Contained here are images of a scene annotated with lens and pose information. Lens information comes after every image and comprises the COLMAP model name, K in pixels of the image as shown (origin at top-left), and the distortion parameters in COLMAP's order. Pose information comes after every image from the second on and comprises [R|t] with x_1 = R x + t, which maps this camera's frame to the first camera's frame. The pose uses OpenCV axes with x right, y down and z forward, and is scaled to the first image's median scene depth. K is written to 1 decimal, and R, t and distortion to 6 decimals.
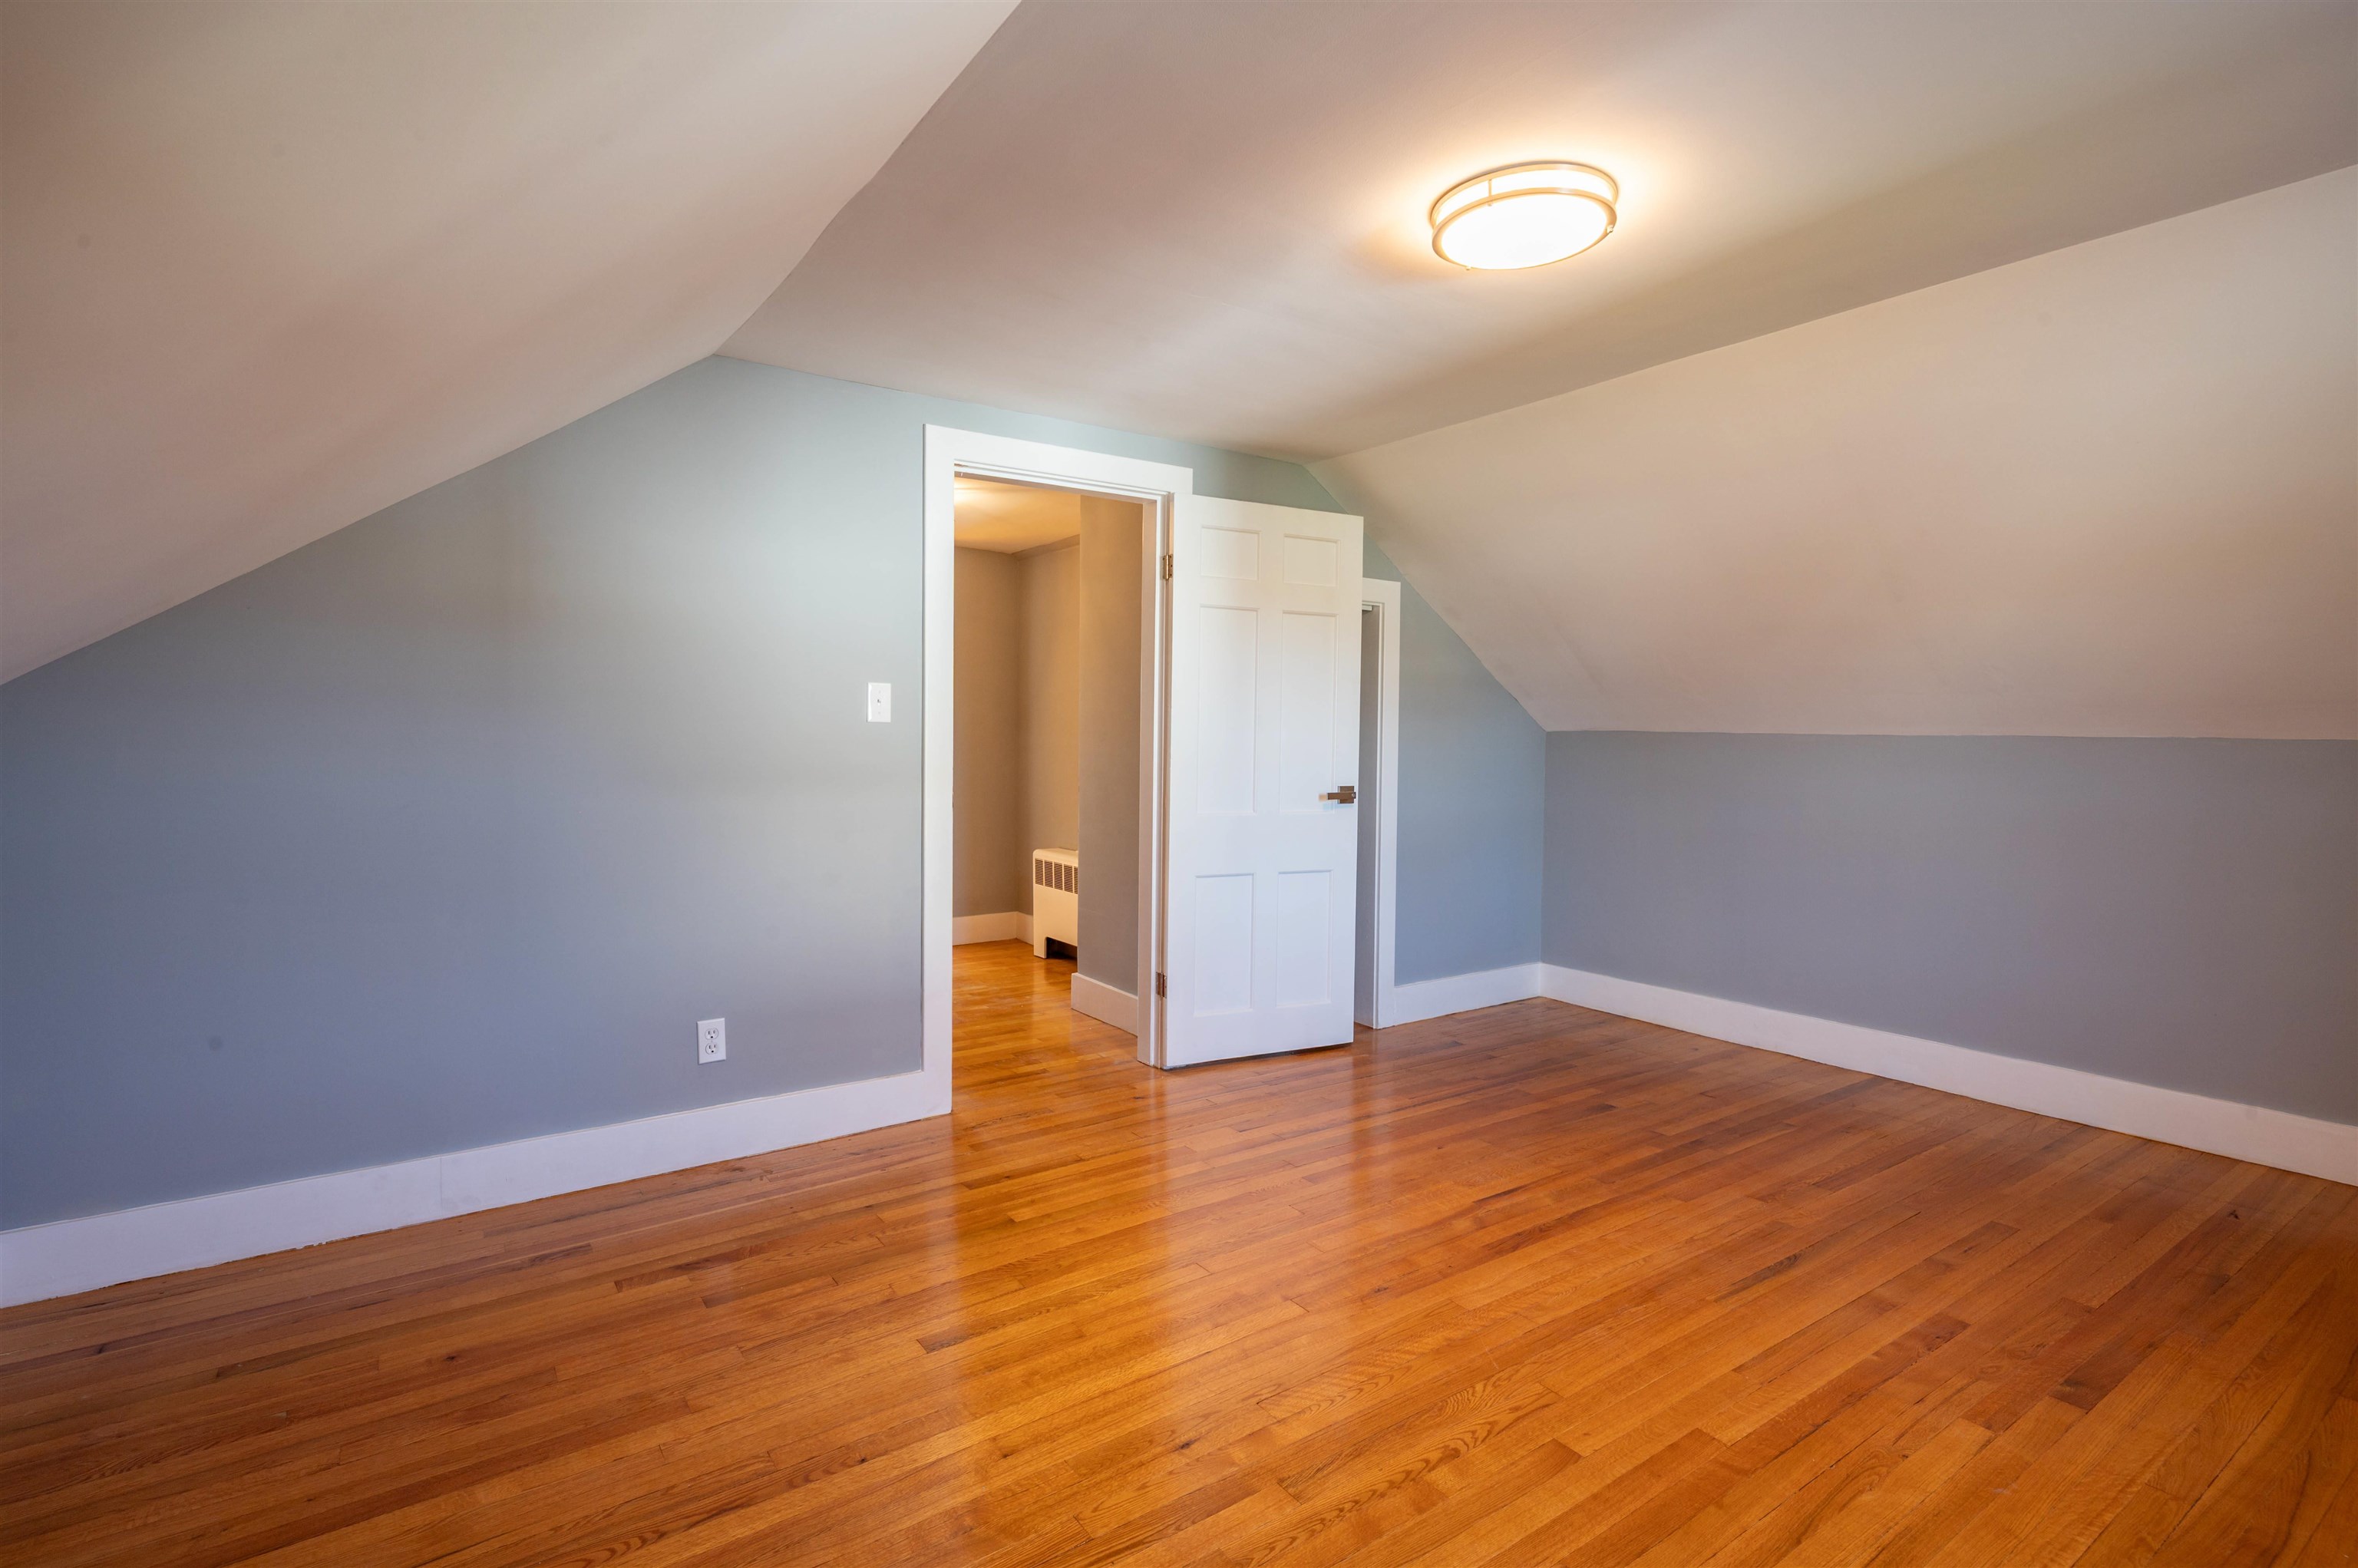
lens RADIAL K [[1143.5, 0, 1179.7], [0, 1143.5, 782.4], [0, 0, 1]] dist [-0.003092, 0.001844]
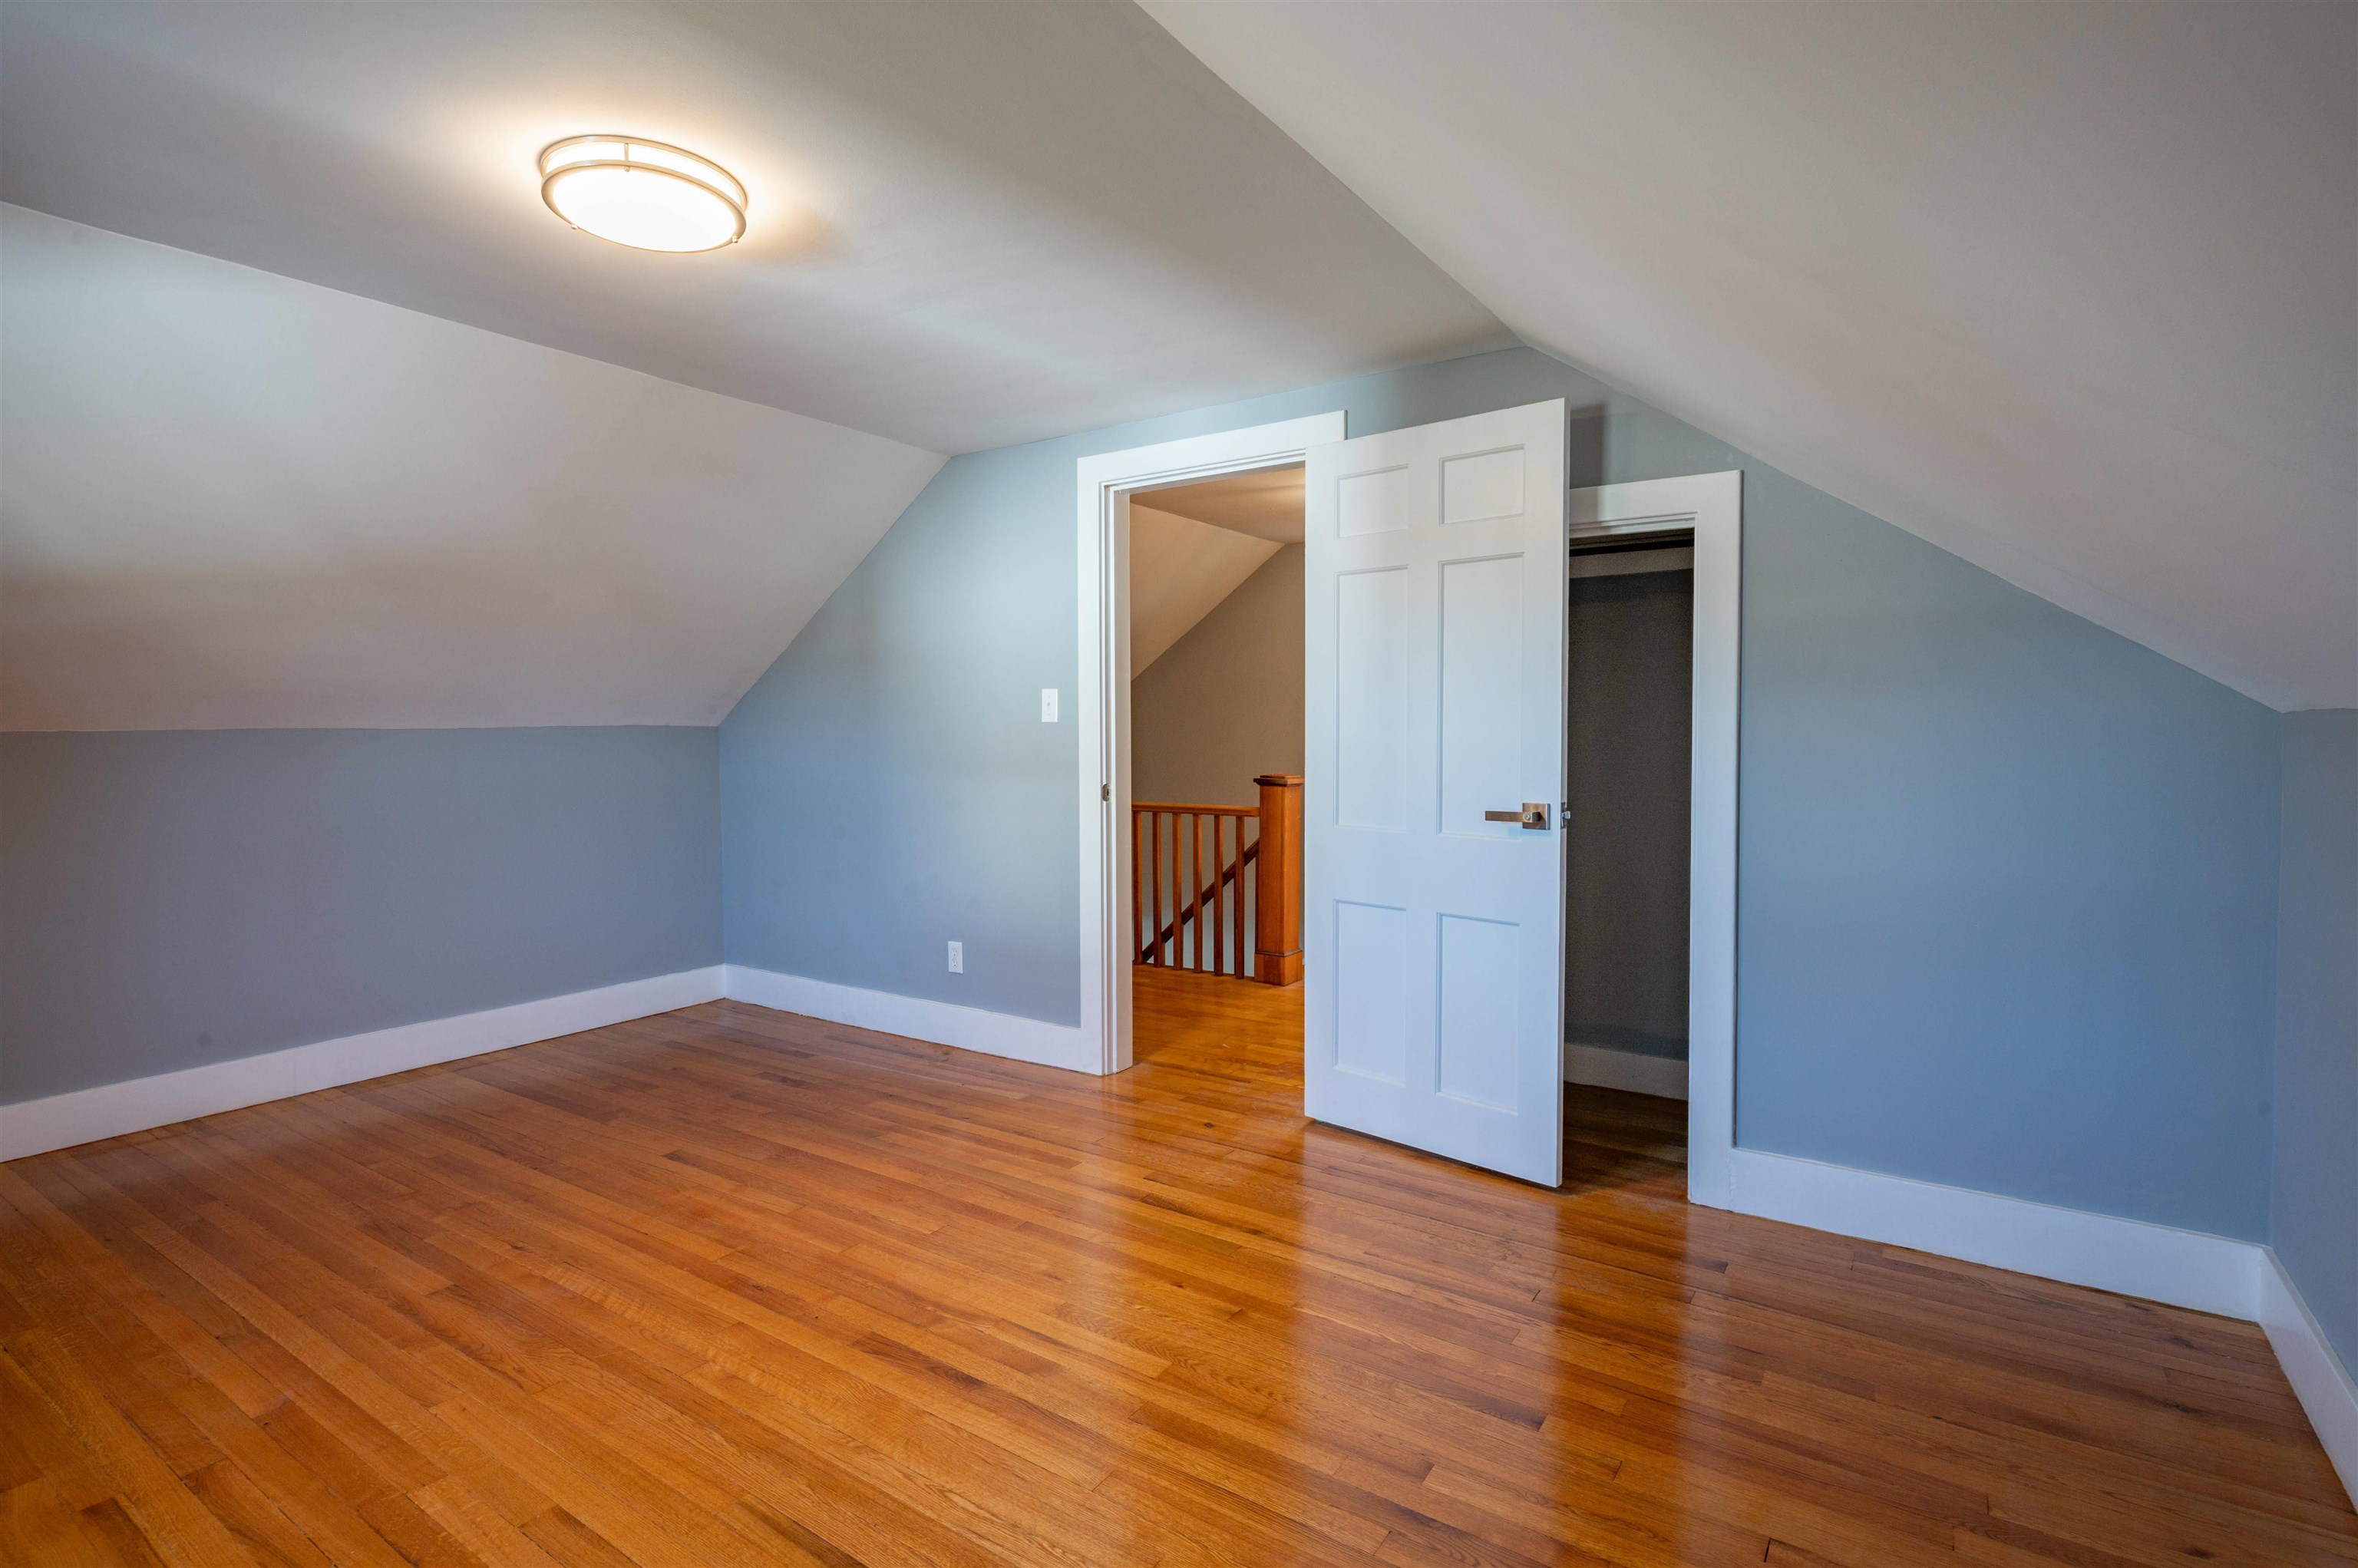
lens RADIAL K [[1143.5, 0, 1185.9], [0, 1143.5, 771.6], [0, 0, 1]] dist [-0.003092, 0.001844]
pose [[0.349248, 0.026910, -0.936644, 0.961684], [-0.034002, 0.999293, 0.016032, -0.026928], [0.936413, 0.026248, 0.349916, 0.774054]]
